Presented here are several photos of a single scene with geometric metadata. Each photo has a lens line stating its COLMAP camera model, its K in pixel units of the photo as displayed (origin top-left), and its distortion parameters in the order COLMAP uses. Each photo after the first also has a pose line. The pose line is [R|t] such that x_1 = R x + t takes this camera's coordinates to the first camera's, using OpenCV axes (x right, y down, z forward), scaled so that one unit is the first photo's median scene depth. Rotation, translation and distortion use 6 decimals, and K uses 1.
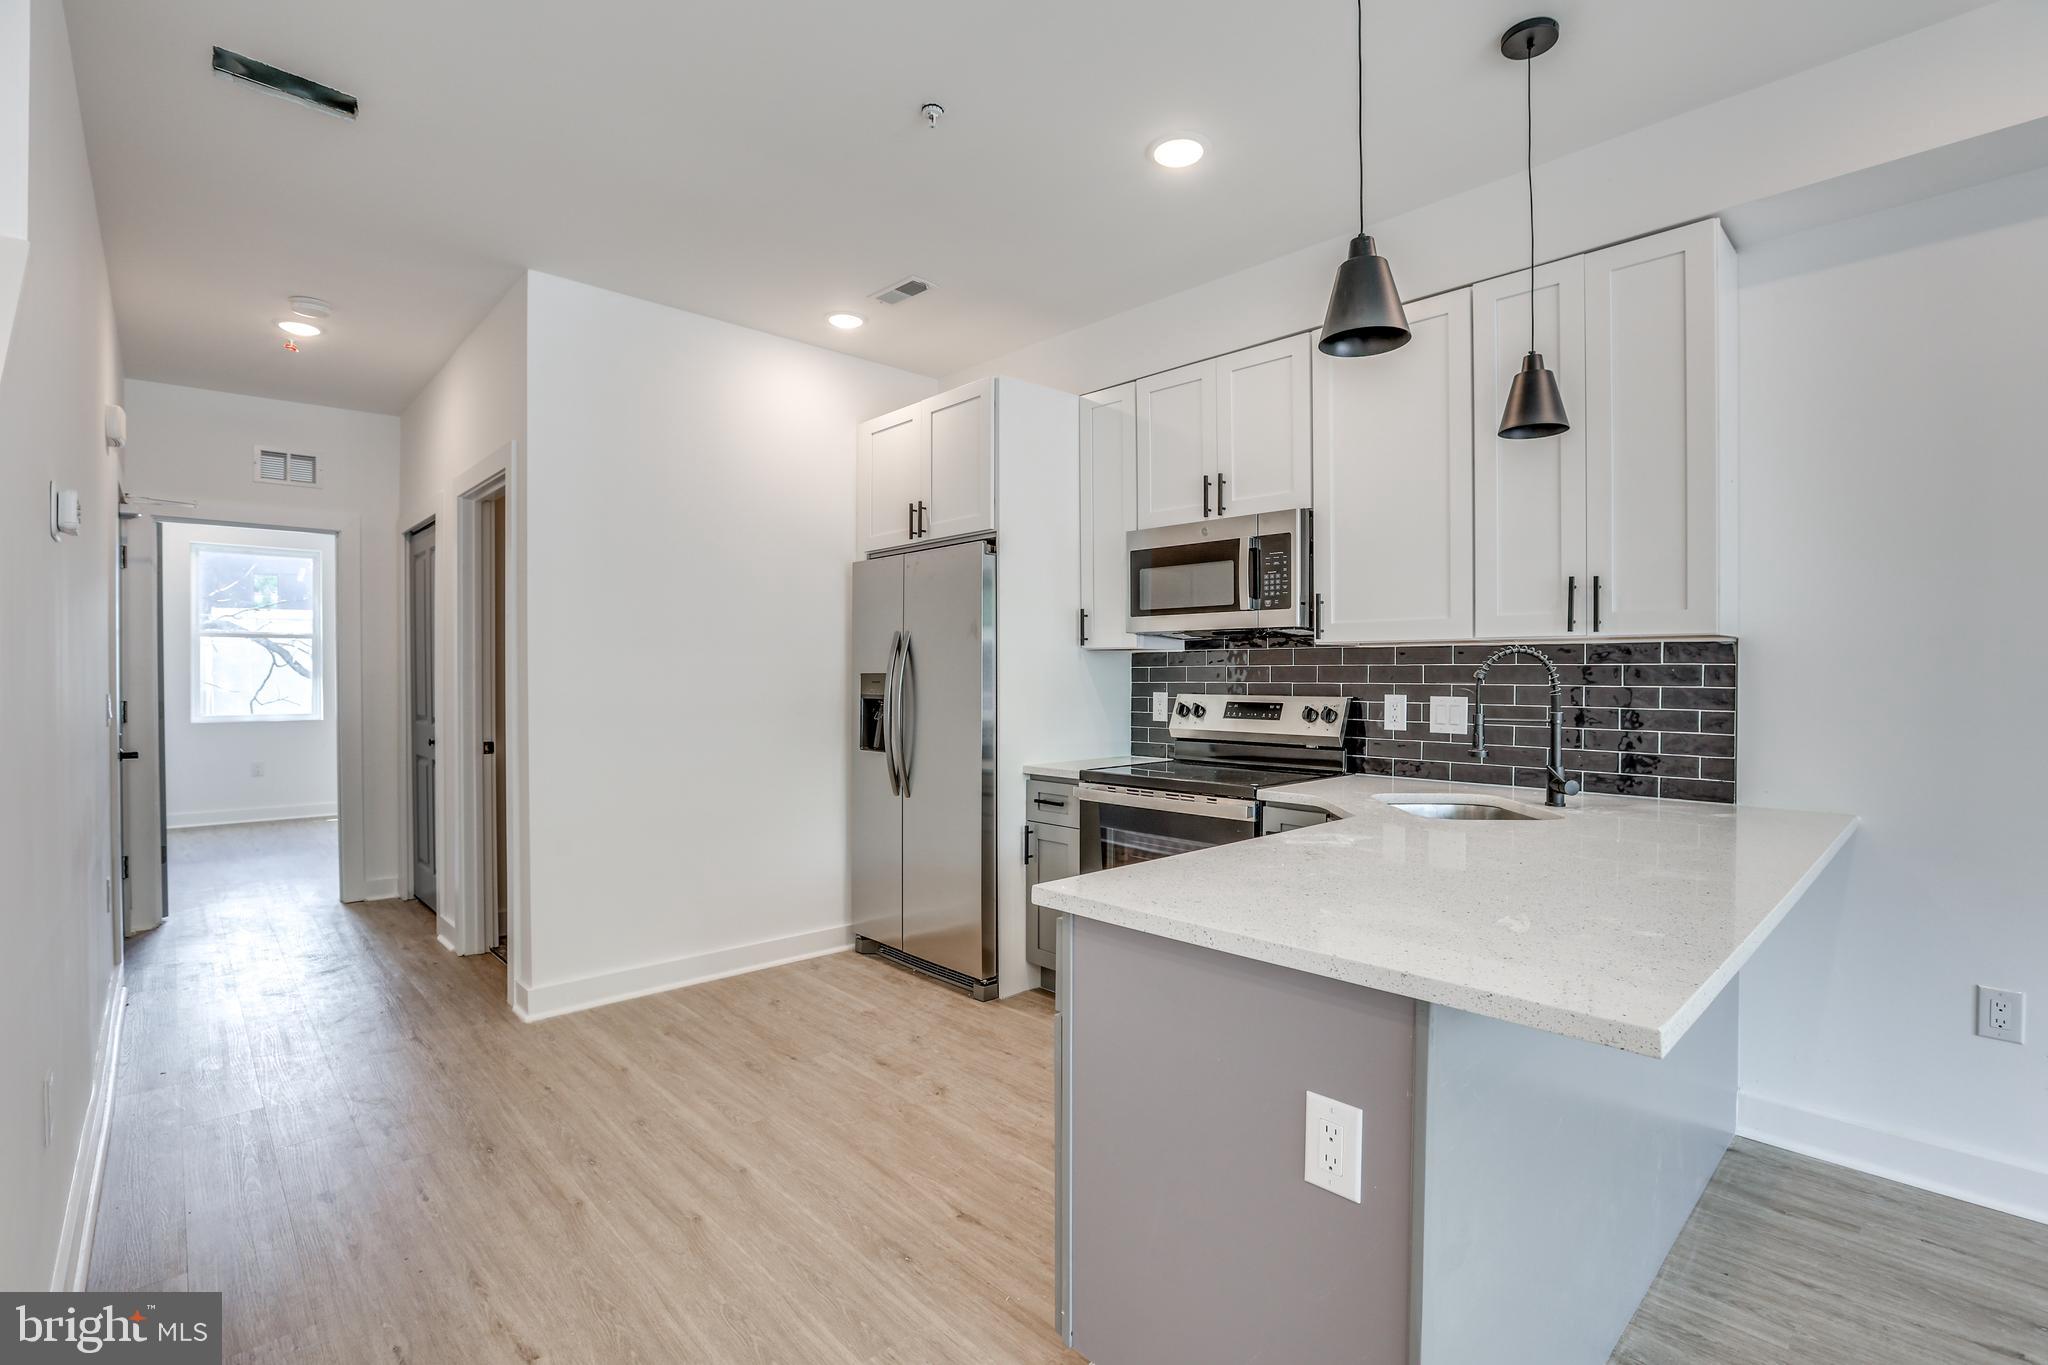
lens RADIAL K [[928.7, 0, 1029.0], [0, 928.7, 678.0], [0, 0, 1]] dist [-0.040576, 0.009978]
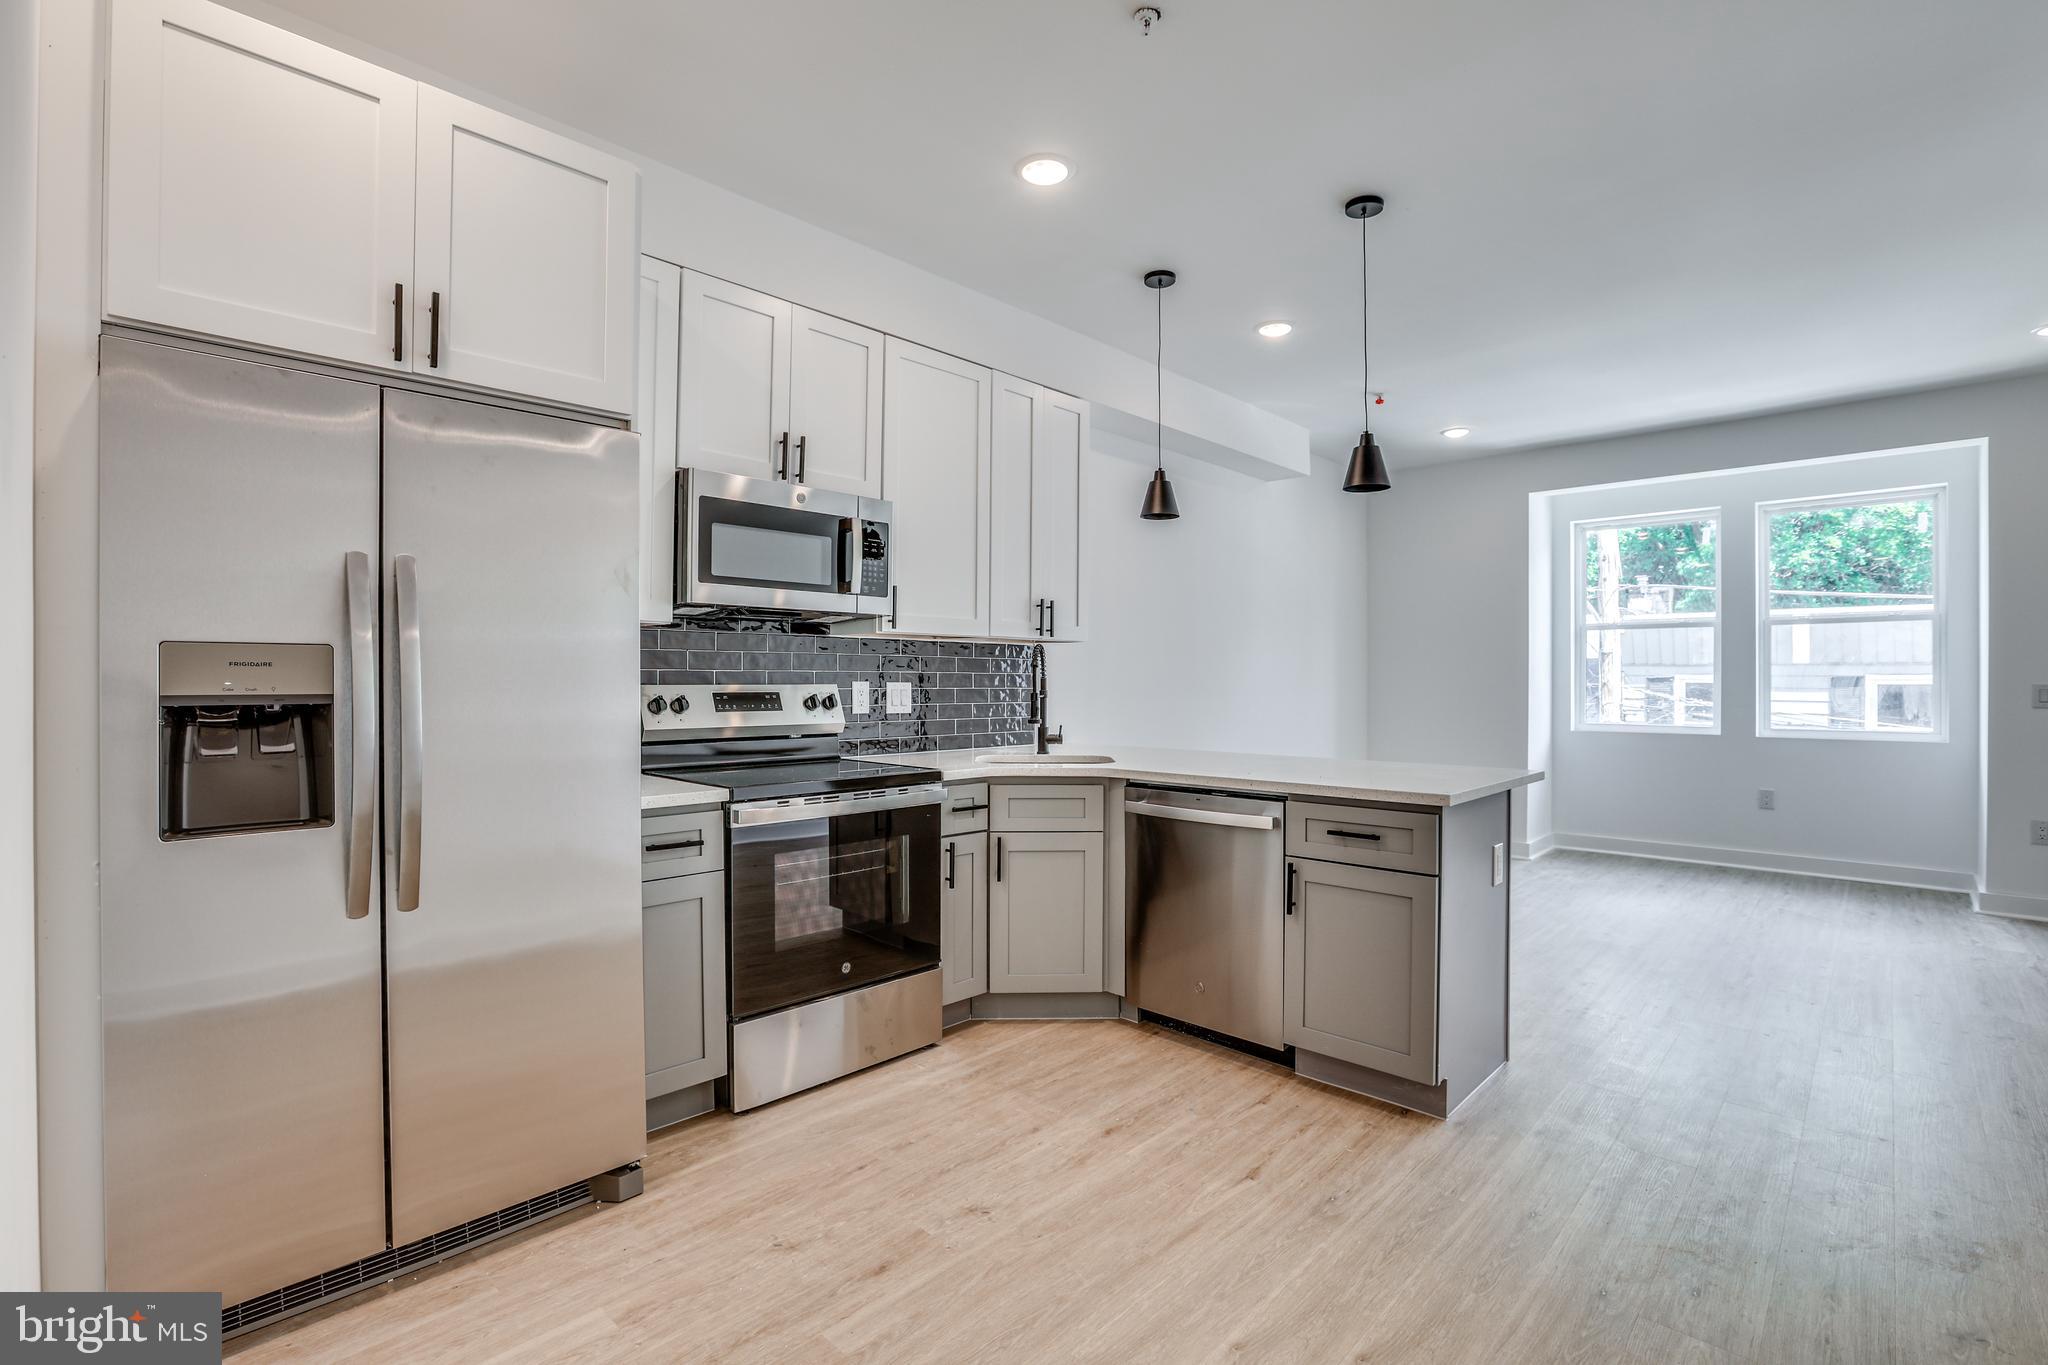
lens RADIAL K [[928.7, 0, 1018.7], [0, 928.7, 674.7], [0, 0, 1]] dist [-0.040576, 0.009978]
pose [[-0.038873, 0.002680, 0.999241, -0.694008], [-0.000001, 0.999996, -0.002682, 0.012372], [-0.999244, -0.000105, -0.038872, 0.820080]]
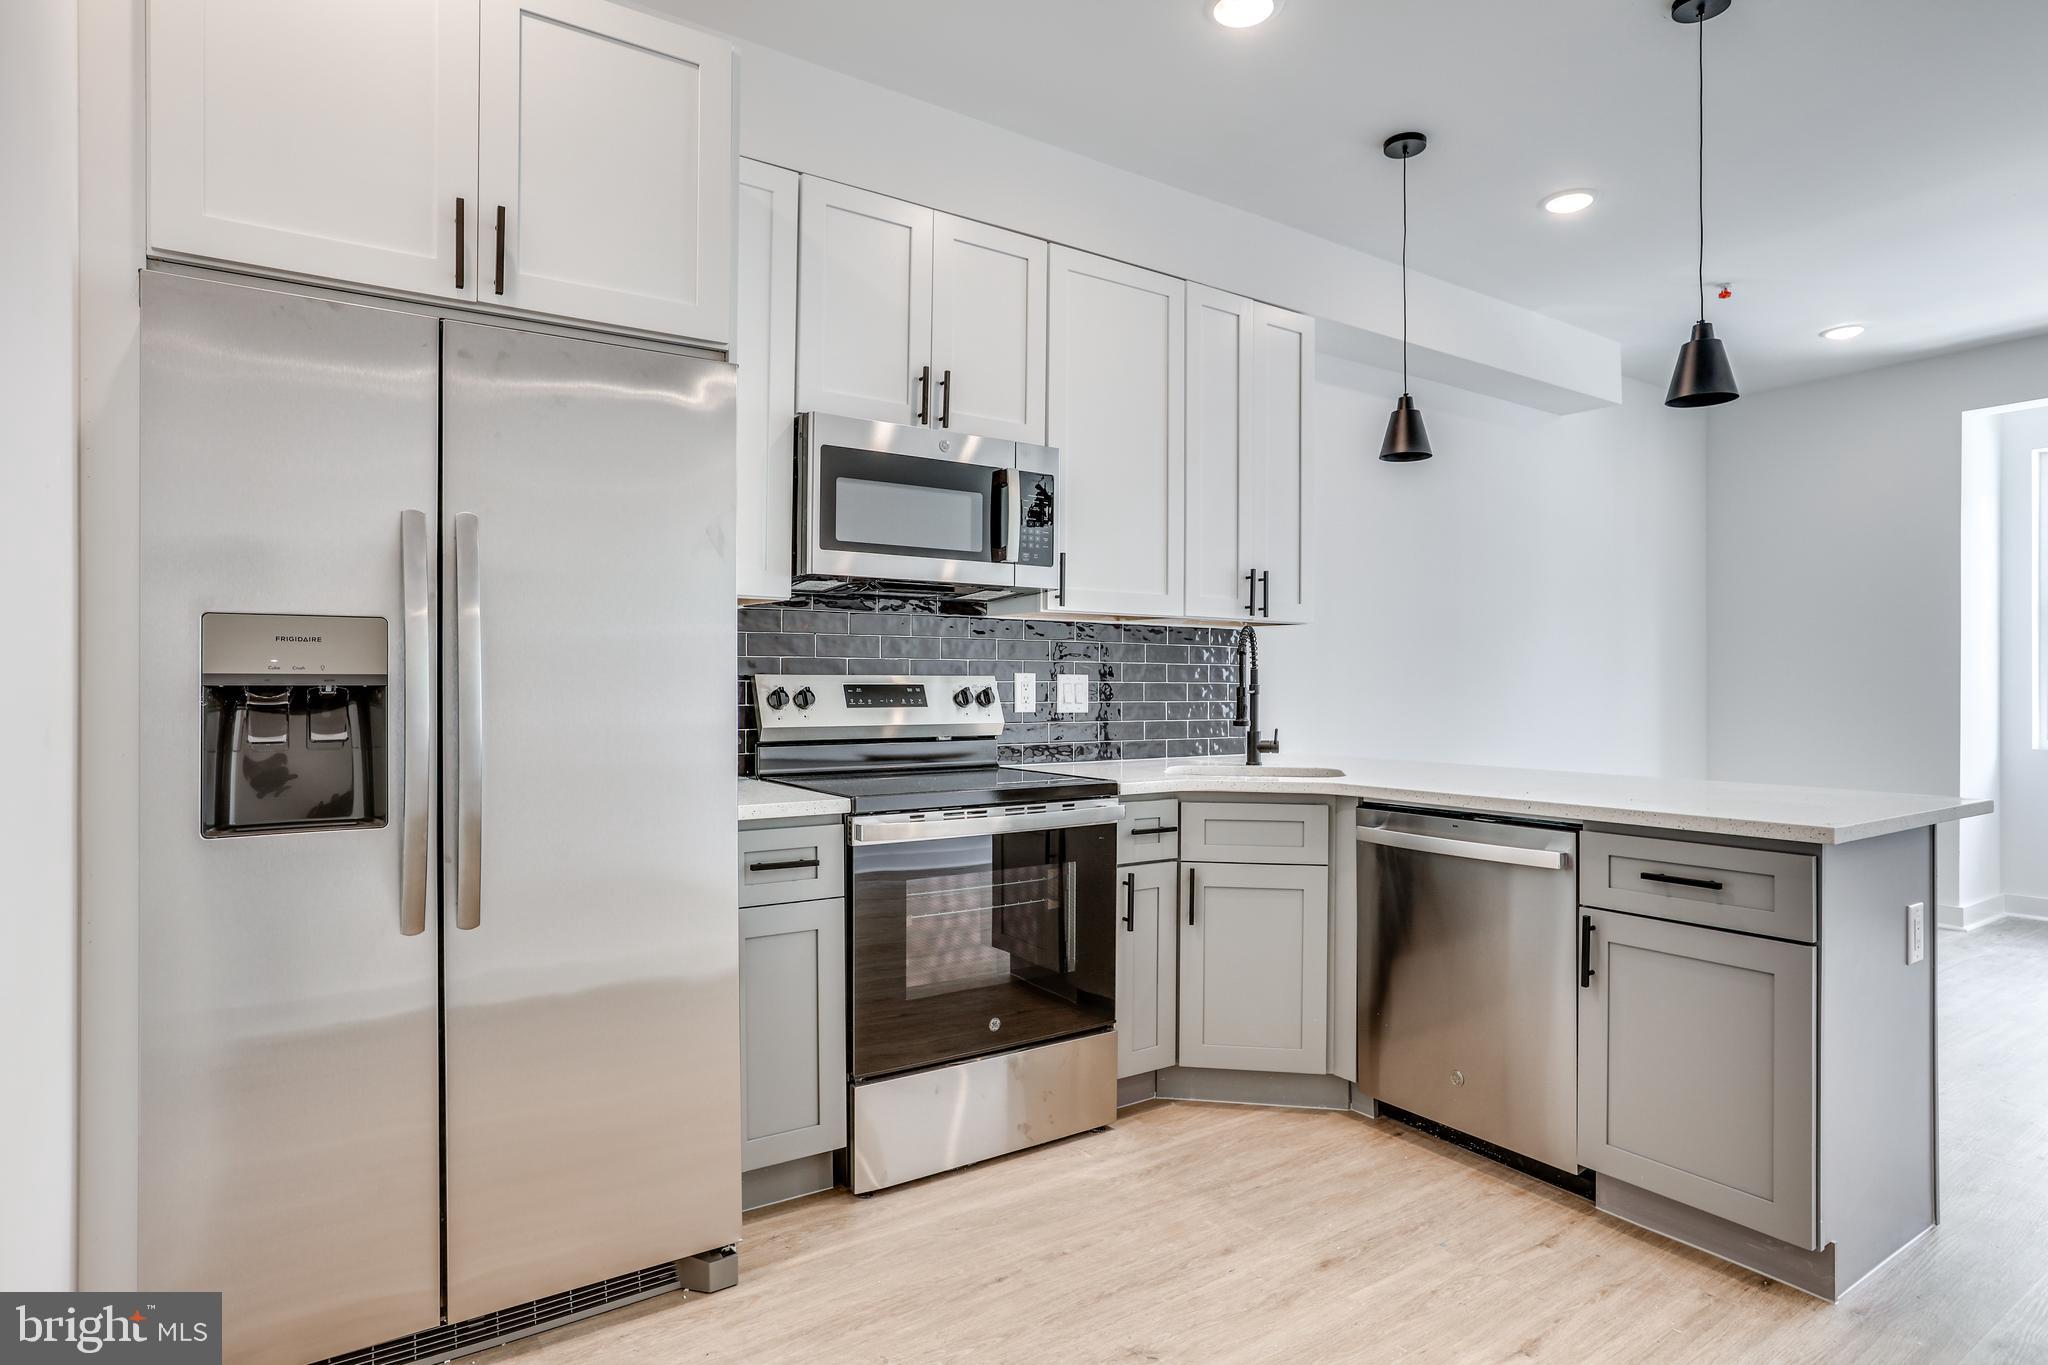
lens RADIAL K [[1101.1, 0, 1022.7], [0, 1101.1, 673.2], [0, 0, 1]] dist [-0.033388, 0.021289]
pose [[0.162716, 0.006890, 0.986649, -0.641859], [-0.000726, 0.999976, -0.006864, 0.024783], [-0.986673, 0.000401, 0.162717, 0.793394]]
